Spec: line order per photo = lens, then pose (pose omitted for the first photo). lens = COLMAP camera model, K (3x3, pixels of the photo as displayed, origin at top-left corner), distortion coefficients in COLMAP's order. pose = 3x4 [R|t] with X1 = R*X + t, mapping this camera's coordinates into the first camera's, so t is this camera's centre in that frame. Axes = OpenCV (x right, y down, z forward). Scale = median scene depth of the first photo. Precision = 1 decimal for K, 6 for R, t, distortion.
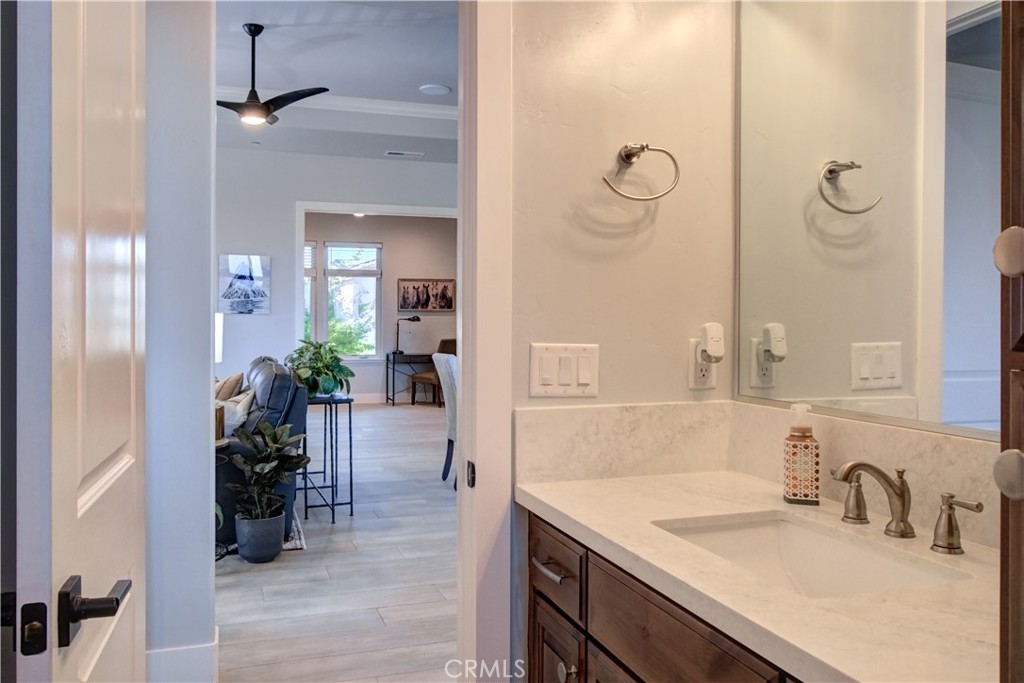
lens RADIAL K [[820.7, 0, 508.6], [0, 820.7, 336.6], [0, 0, 1]] dist [0.031488, 0.009528]
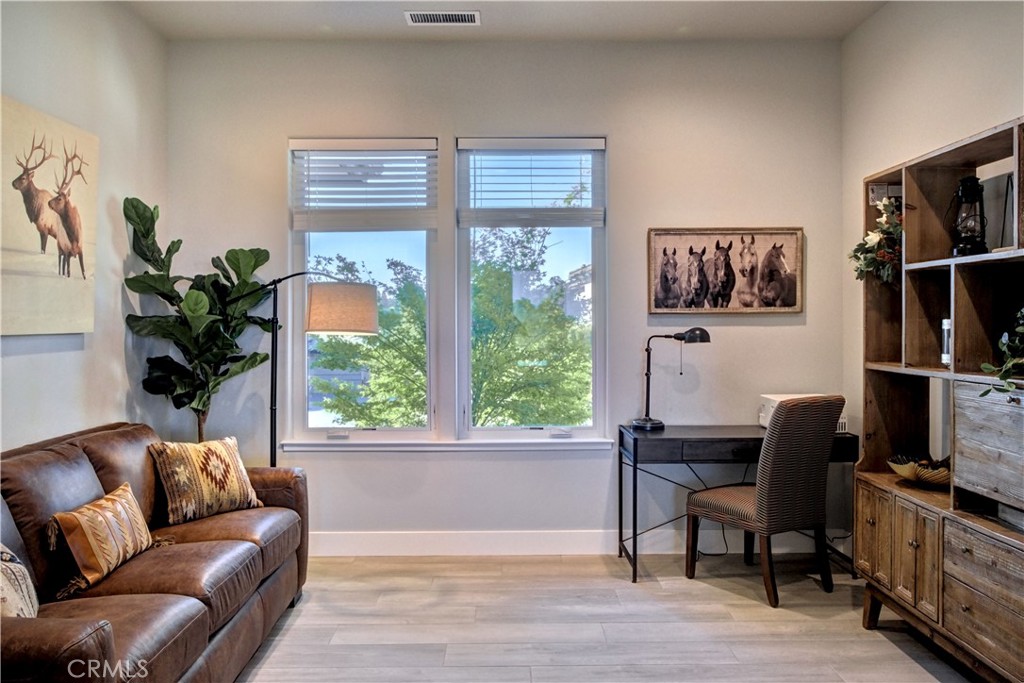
lens RADIAL K [[820.7, 0, 511.9], [0, 820.7, 334.8], [0, 0, 1]] dist [0.031488, 0.009528]
pose [[0.959181, 0.001156, -0.282790, -0.087836], [0.001948, 0.999941, 0.010694, -0.025789], [0.282785, -0.010809, 0.959122, 0.617102]]
